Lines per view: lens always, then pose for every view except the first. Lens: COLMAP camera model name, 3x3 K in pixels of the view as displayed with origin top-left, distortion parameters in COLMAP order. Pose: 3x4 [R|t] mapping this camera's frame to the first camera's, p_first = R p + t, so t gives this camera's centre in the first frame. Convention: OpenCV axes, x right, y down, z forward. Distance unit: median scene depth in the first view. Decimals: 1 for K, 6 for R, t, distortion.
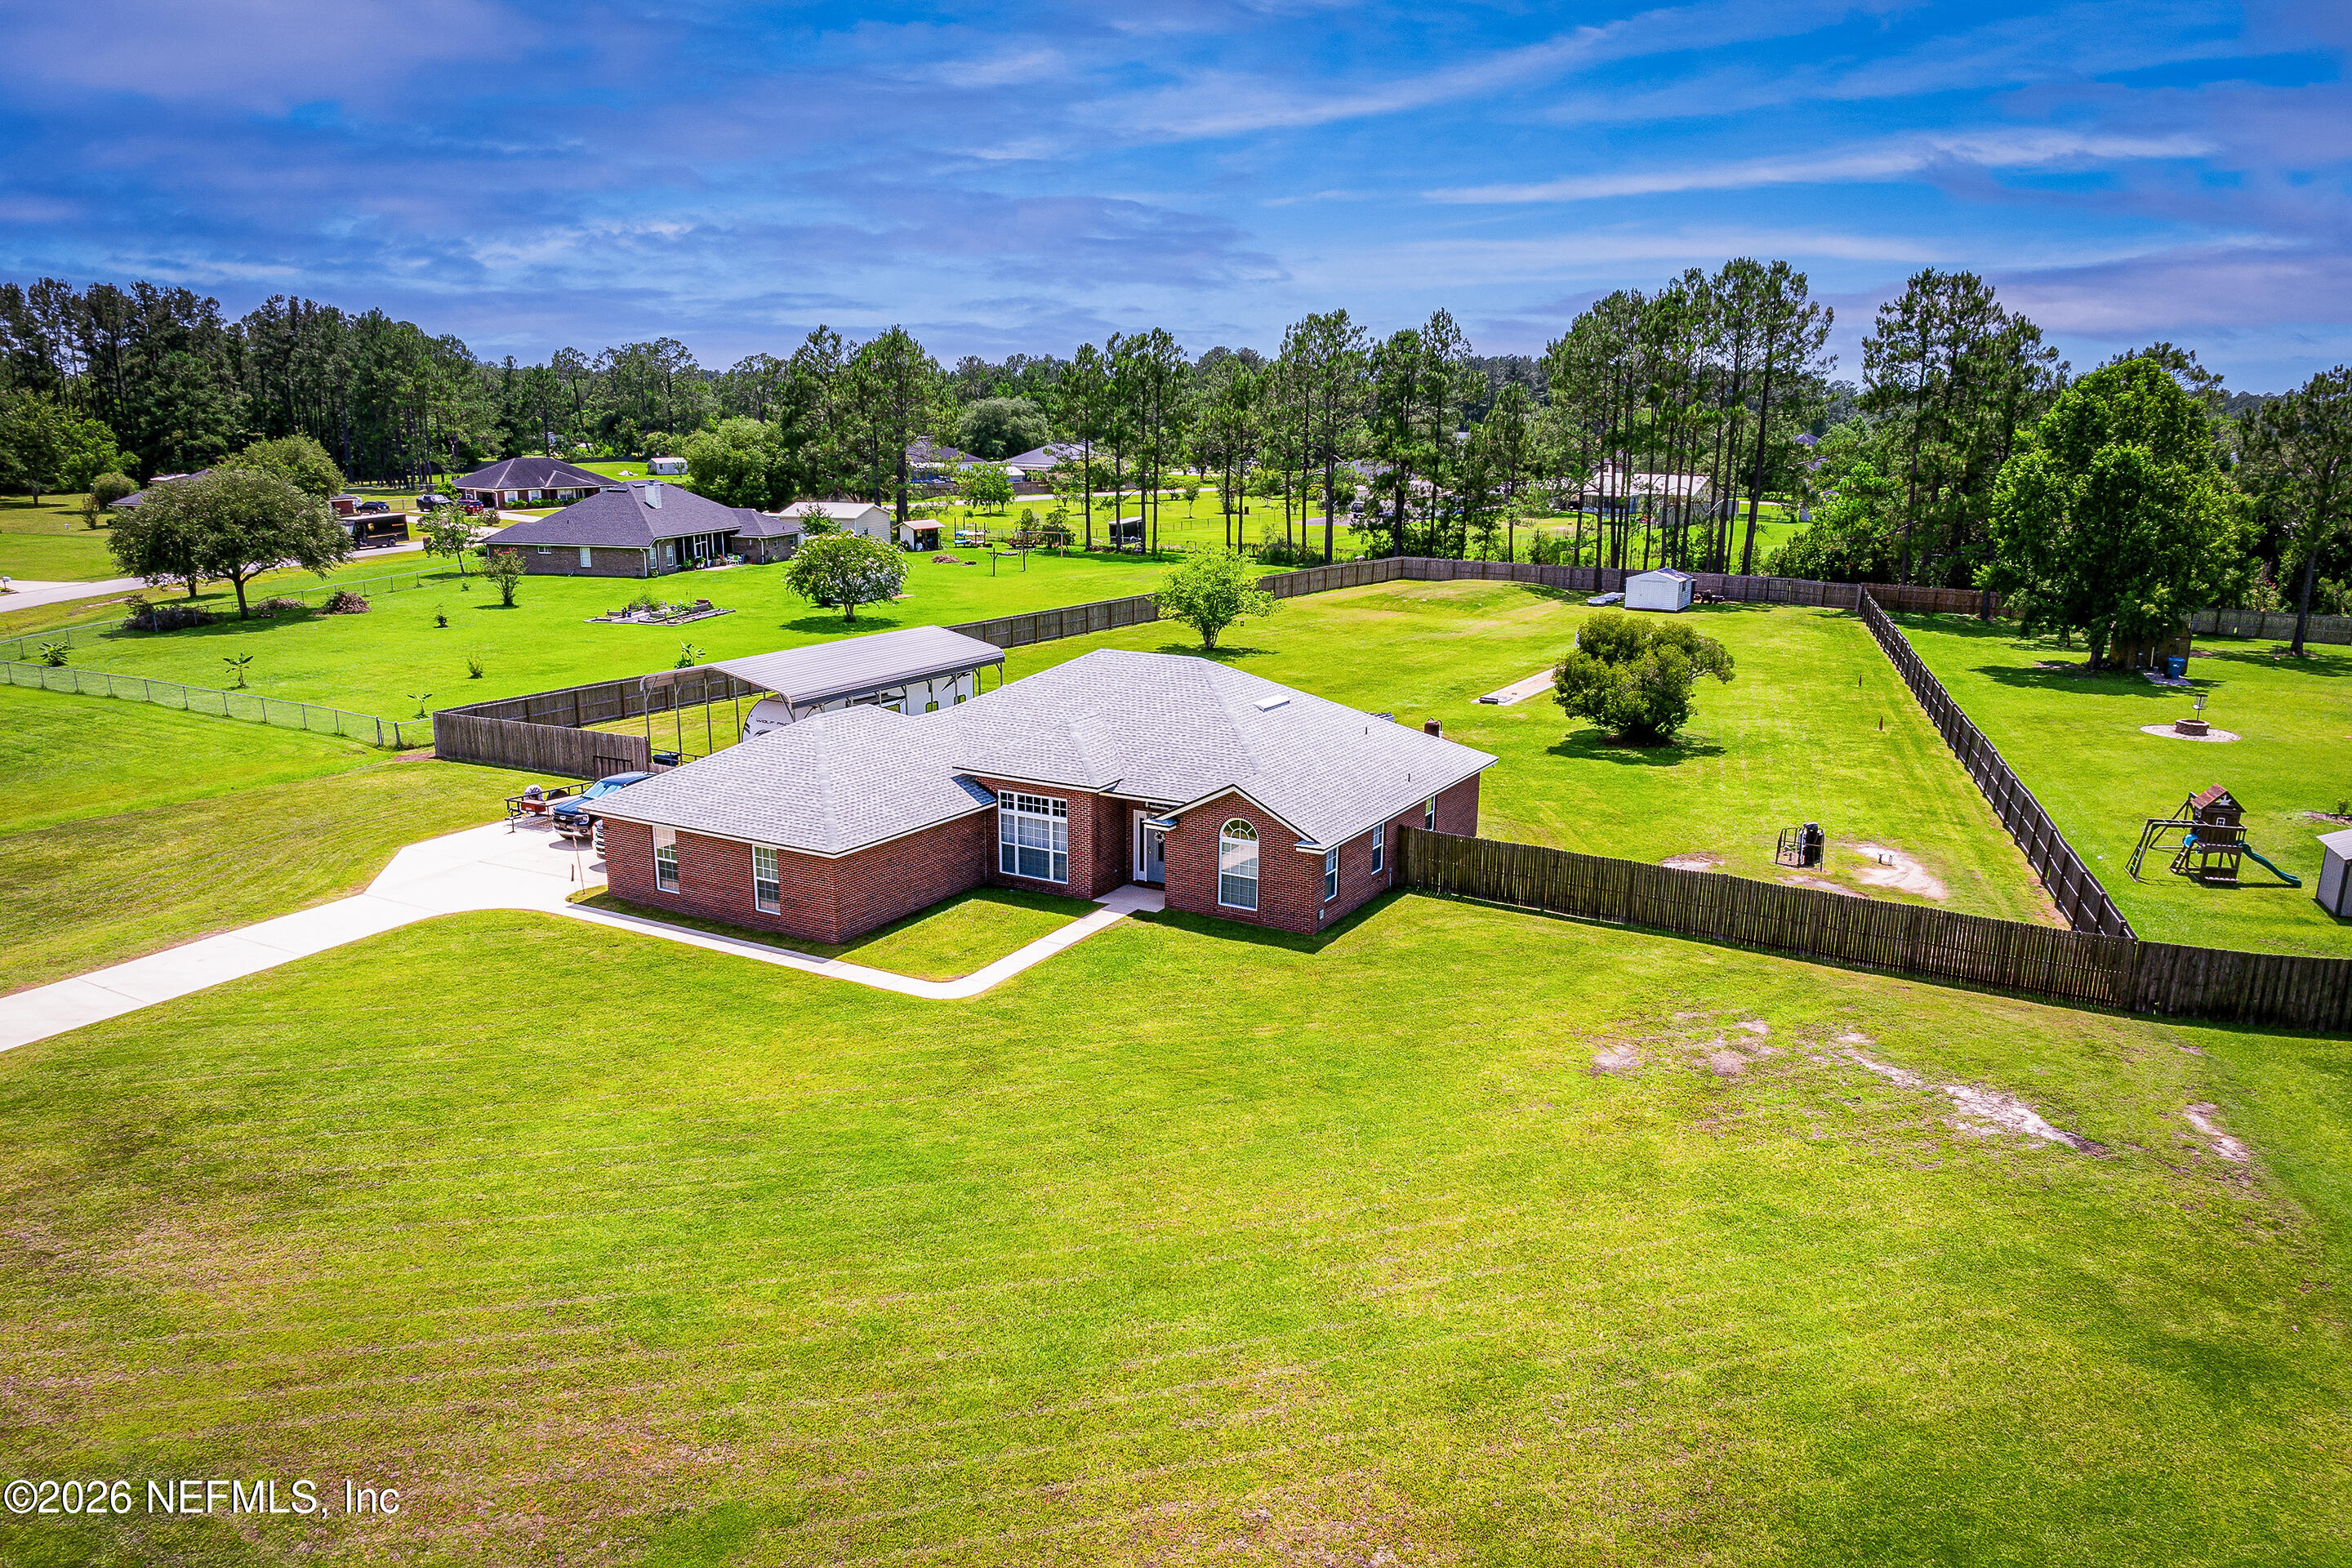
lens RADIAL K [[1577.4, 0, 1186.3], [0, 1577.4, 887.5], [0, 0, 1]] dist [-0.031779, -0.002932]
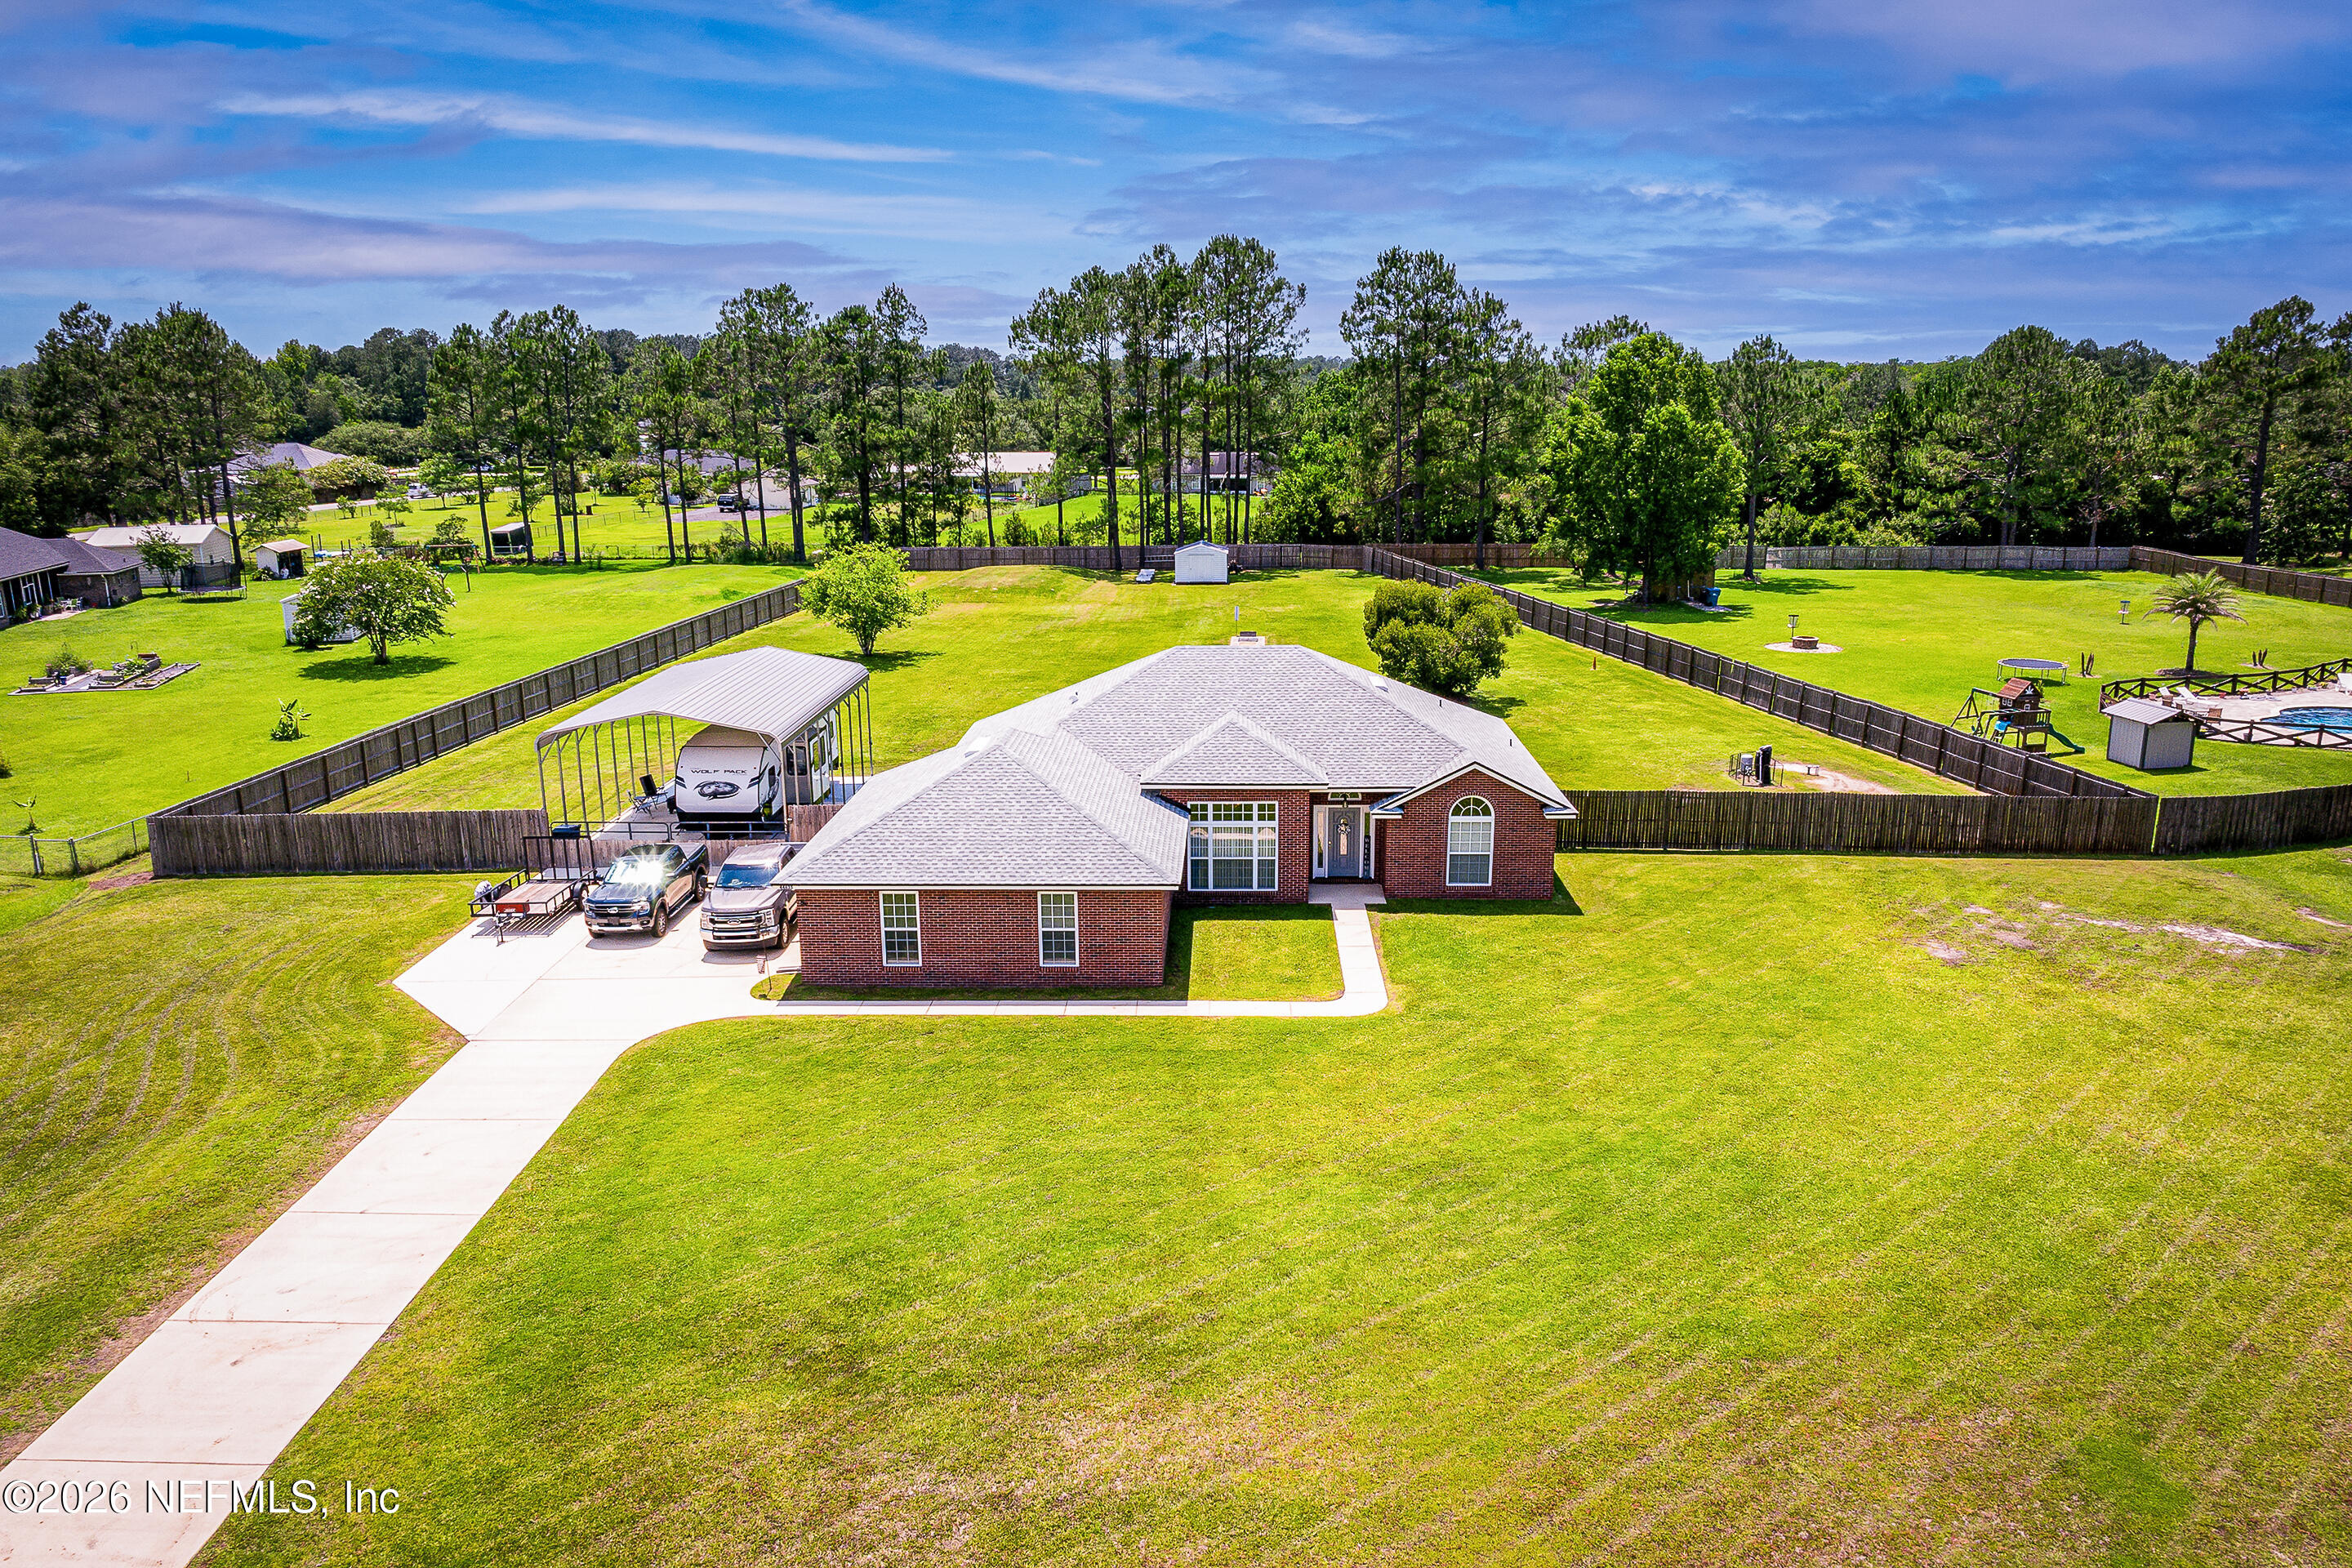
lens RADIAL K [[1687.1, 0, 1162.8], [0, 1687.1, 881.3], [0, 0, 1]] dist [-0.037290, 0.006046]
pose [[0.888931, -0.143928, 0.434841, -0.573808], [0.148727, 0.988607, 0.023181, -0.041120], [-0.433223, 0.044066, 0.900209, 0.119062]]
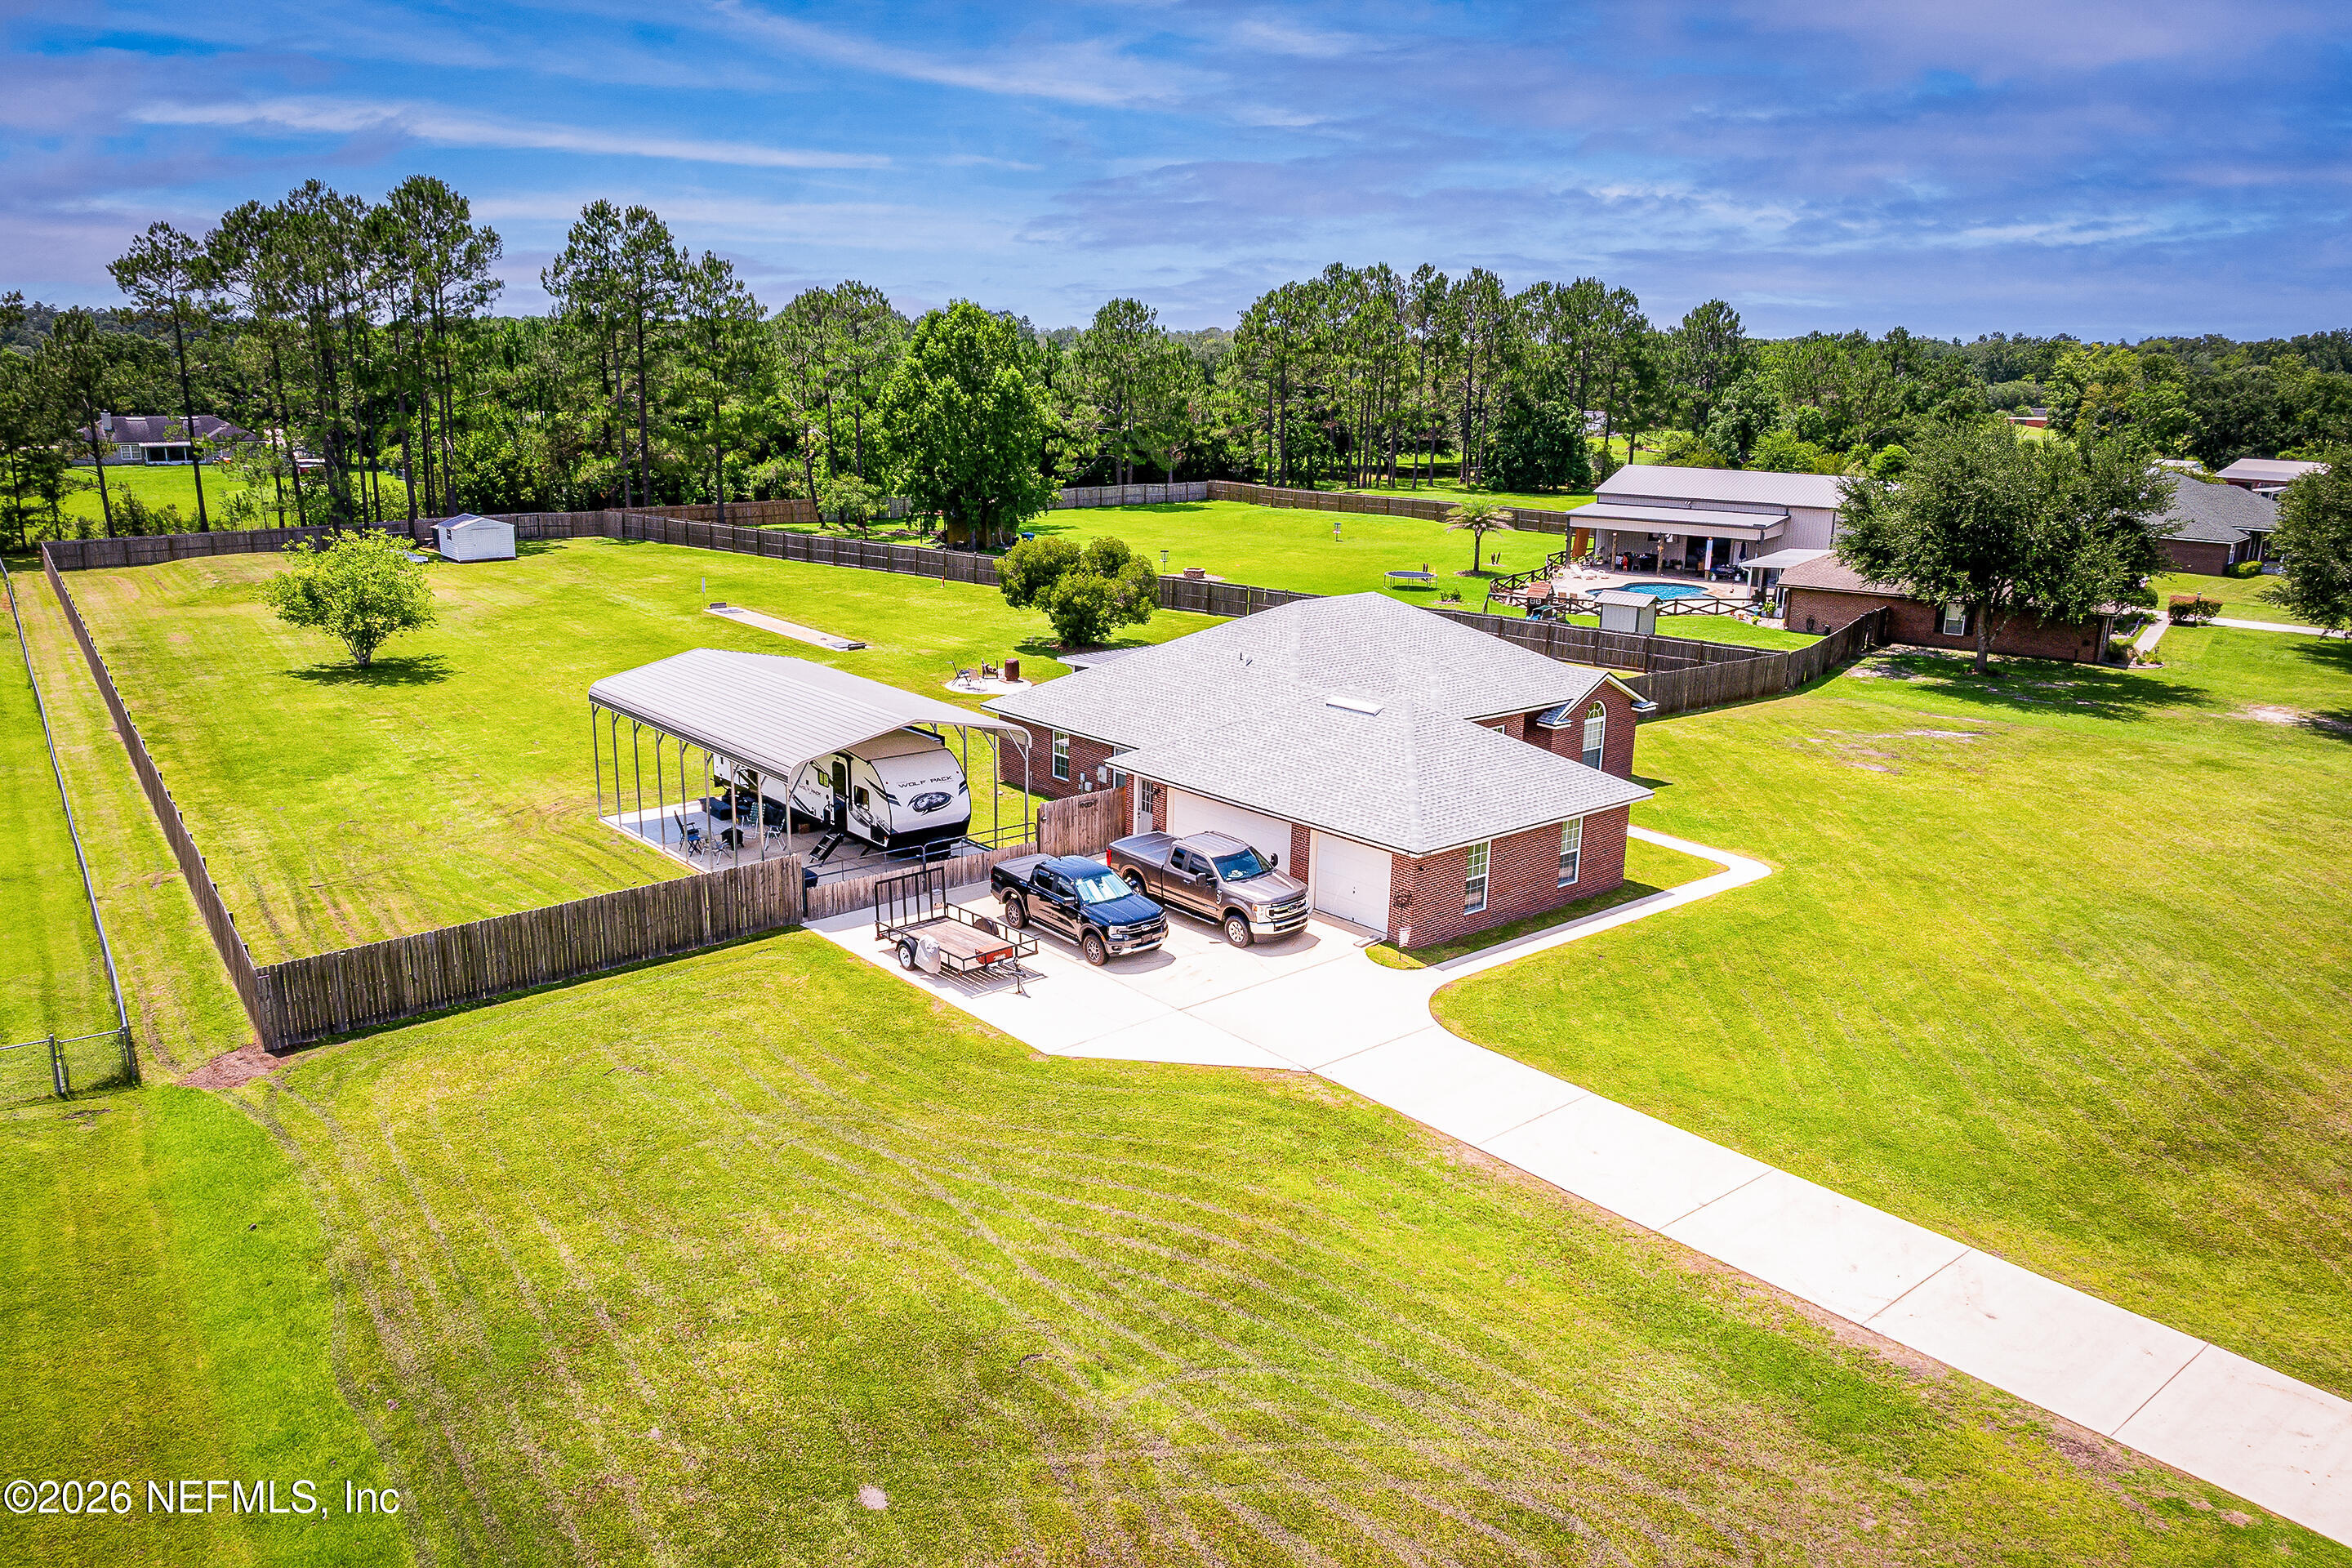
lens RADIAL K [[1687.1, 0, 1120.2], [0, 1687.1, 817.1], [0, 0, 1]] dist [-0.037290, 0.006046]
pose [[0.378192, -0.251910, 0.890793, -1.198008], [0.259920, 0.952450, 0.158995, -0.243415], [-0.888489, 0.171404, 0.425686, 0.741265]]
